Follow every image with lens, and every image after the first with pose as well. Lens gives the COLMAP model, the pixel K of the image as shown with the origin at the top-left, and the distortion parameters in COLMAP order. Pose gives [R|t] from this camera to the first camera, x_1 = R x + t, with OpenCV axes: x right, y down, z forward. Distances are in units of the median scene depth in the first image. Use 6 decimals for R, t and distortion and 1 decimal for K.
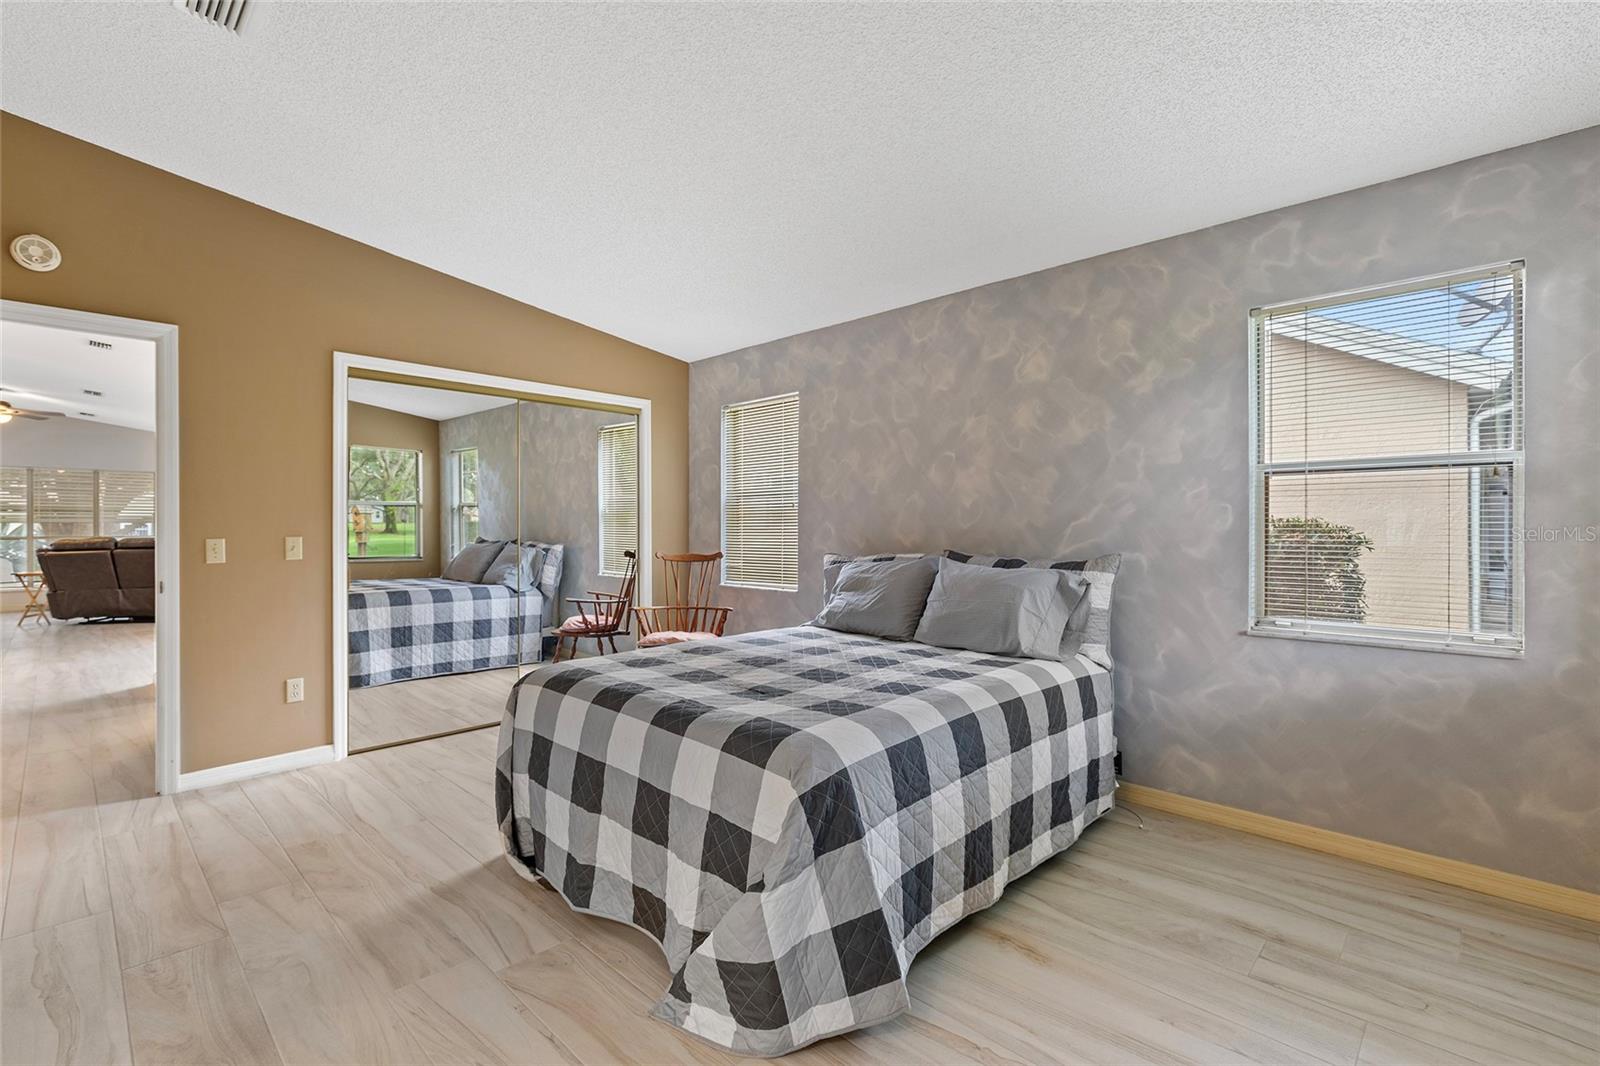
lens RADIAL K [[724.1, 0, 800.1], [0, 724.1, 526.1], [0, 0, 1]] dist [0.009284, -0.001791]
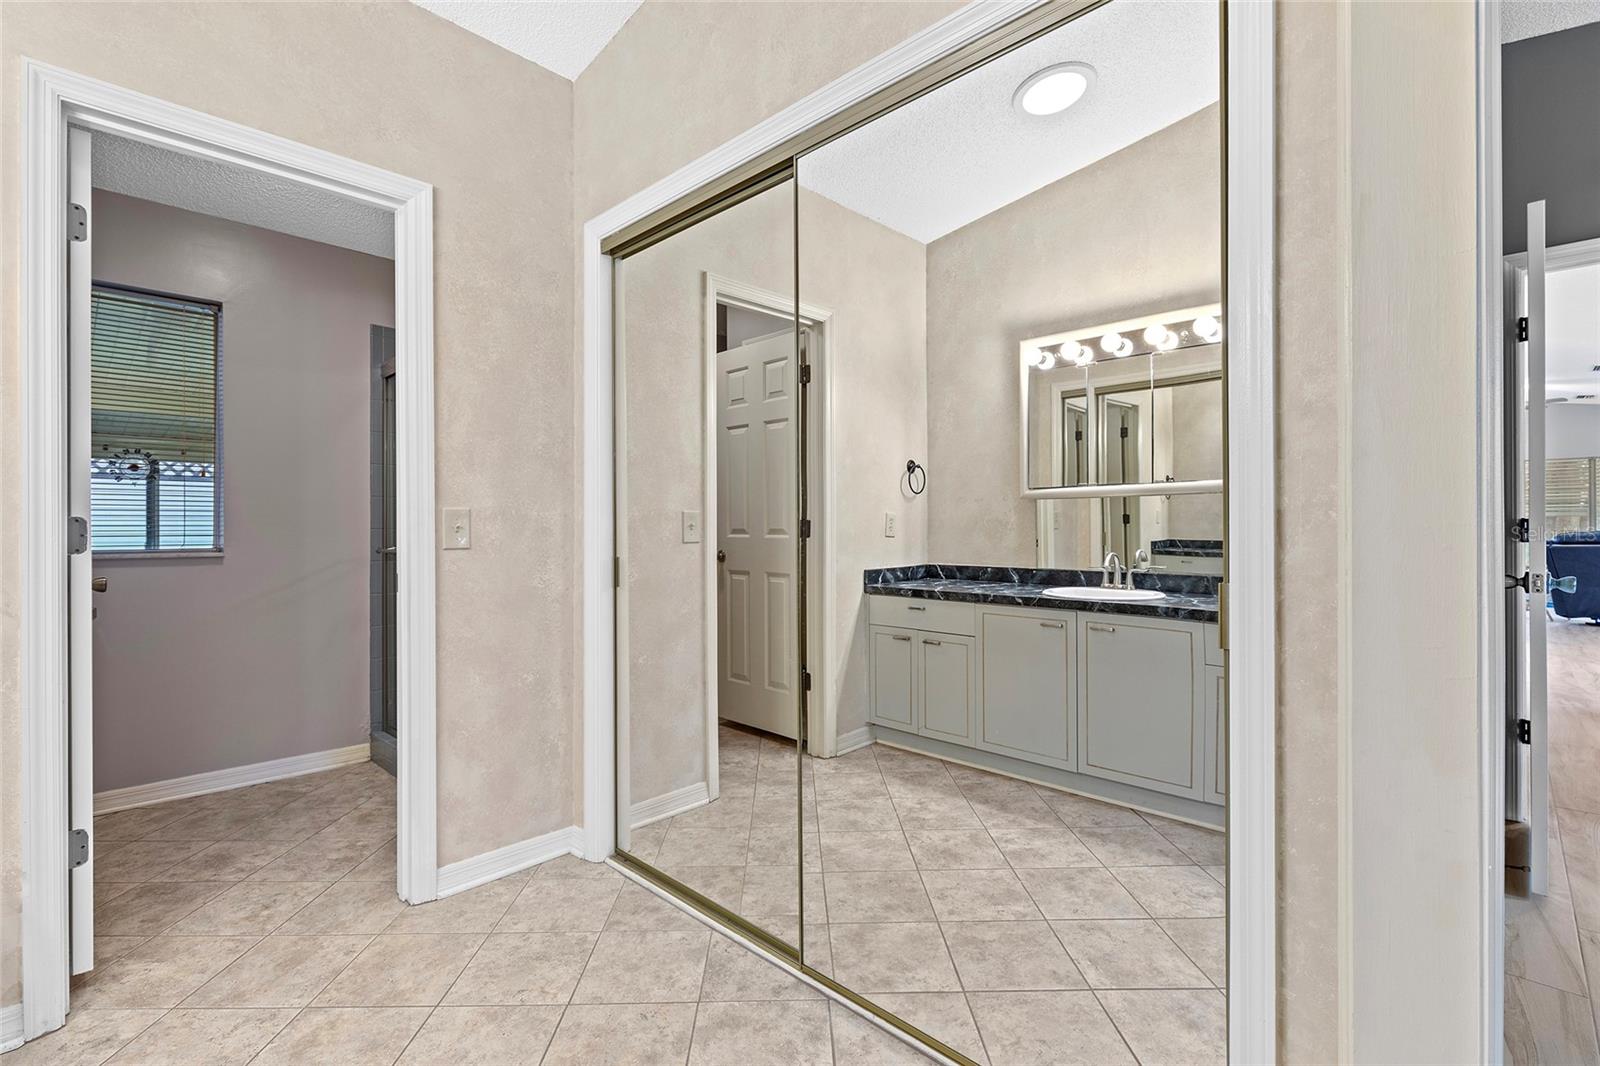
lens RADIAL K [[724.1, 0, 795.9], [0, 724.1, 527.7], [0, 0, 1]] dist [0.009284, -0.001791]
pose [[0.006458, -0.002927, -0.999975, -0.184061], [0.002007, 0.999994, -0.002914, 0.031372], [0.999977, -0.001988, 0.006464, 0.010219]]
